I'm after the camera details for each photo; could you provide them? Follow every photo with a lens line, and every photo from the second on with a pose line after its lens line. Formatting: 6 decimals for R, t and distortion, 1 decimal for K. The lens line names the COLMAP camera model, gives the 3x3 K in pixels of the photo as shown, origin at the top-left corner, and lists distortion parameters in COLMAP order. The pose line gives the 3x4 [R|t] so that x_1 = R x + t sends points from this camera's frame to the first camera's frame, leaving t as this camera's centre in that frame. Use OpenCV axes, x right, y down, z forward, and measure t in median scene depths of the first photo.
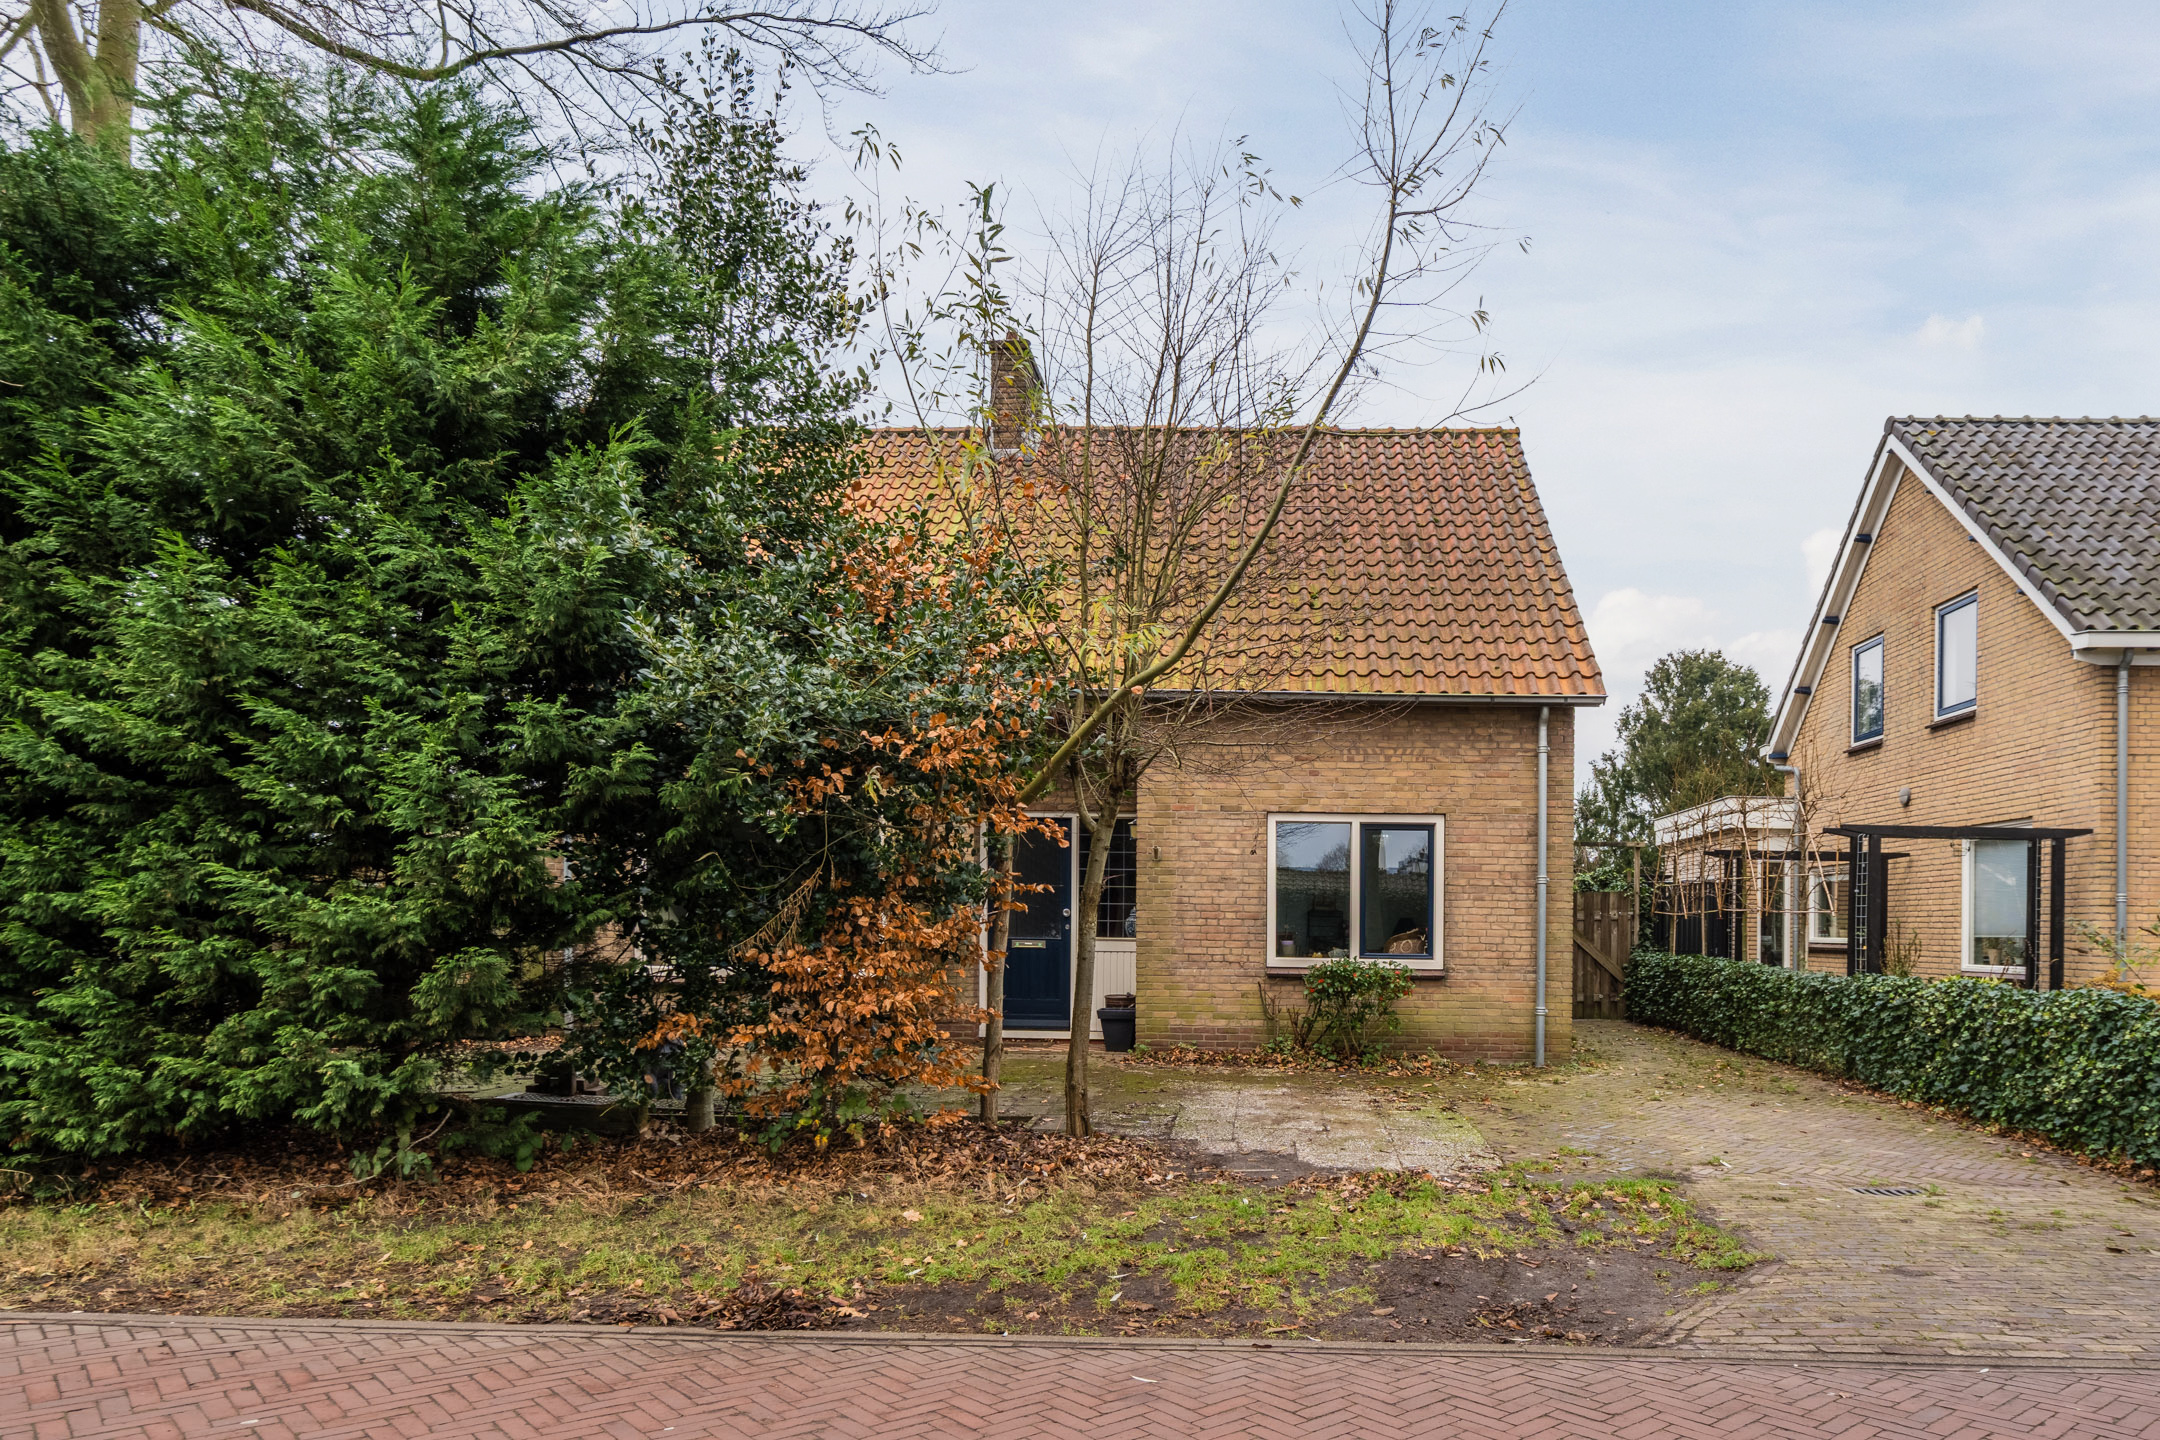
lens RADIAL K [[1299.0, 0, 1119.9], [0, 1299.0, 960.5], [0, 0, 1]] dist [-0.003056, 0.005312]
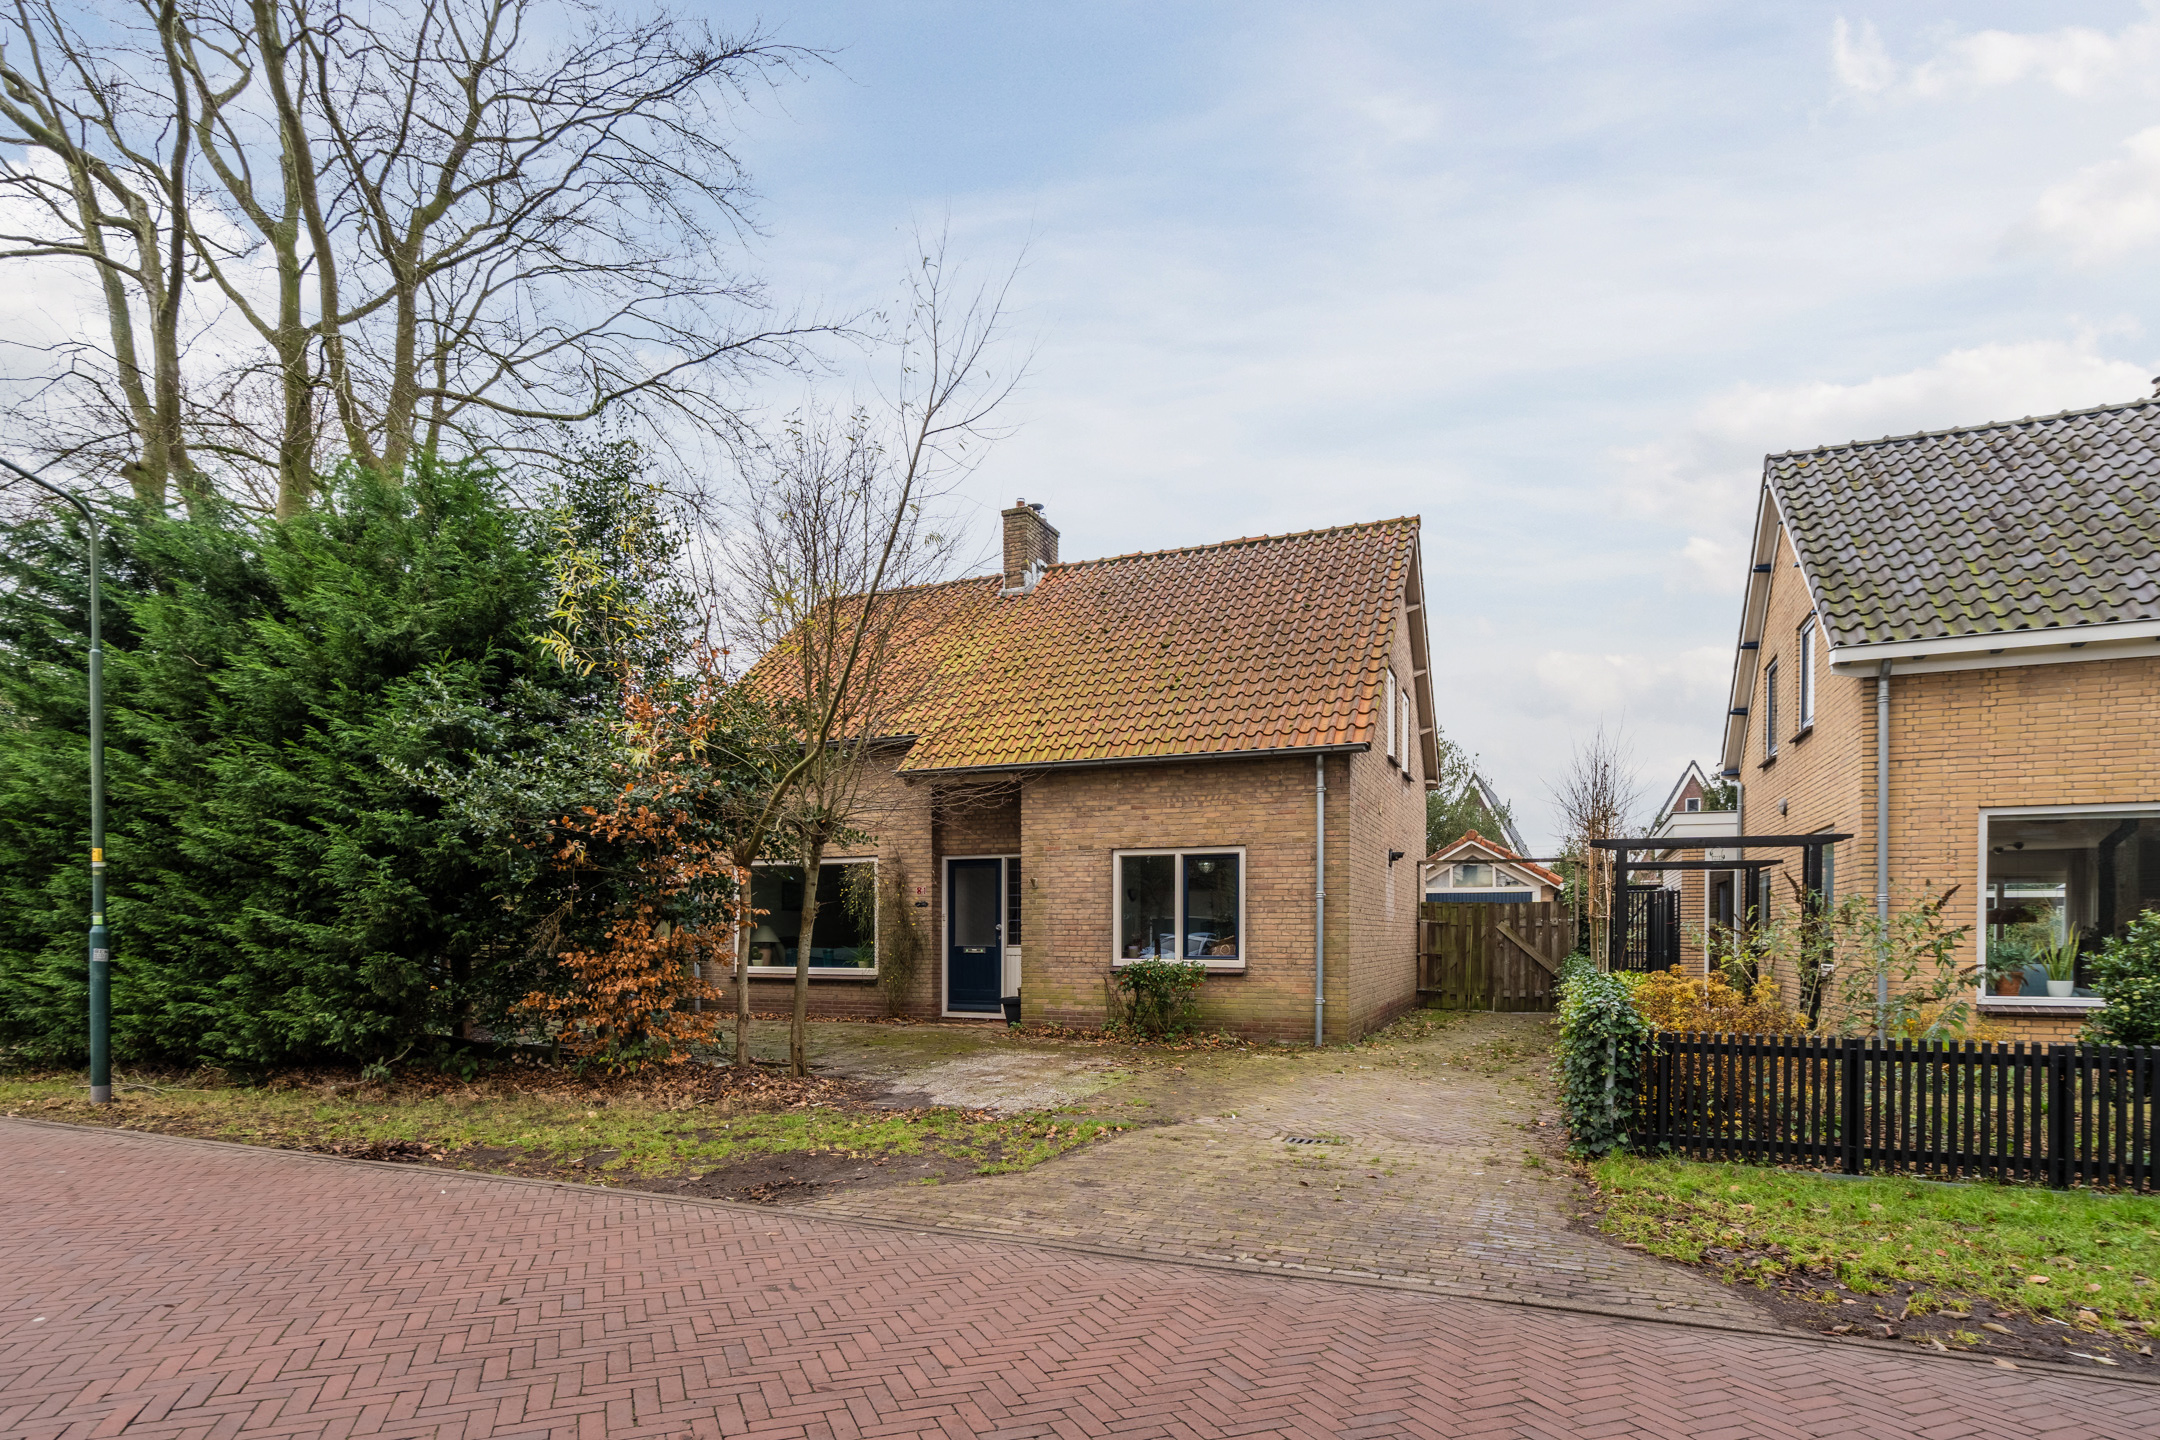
lens RADIAL K [[1036.5, 0, 1063.7], [0, 1036.5, 971.4], [0, 0, 1]] dist [0.000859, 0.000413]
pose [[0.939479, 0.000239, -0.342606, 0.434706], [0.001461, 0.999988, 0.004702, 0.005575], [0.342603, -0.004918, 0.939467, -0.010939]]
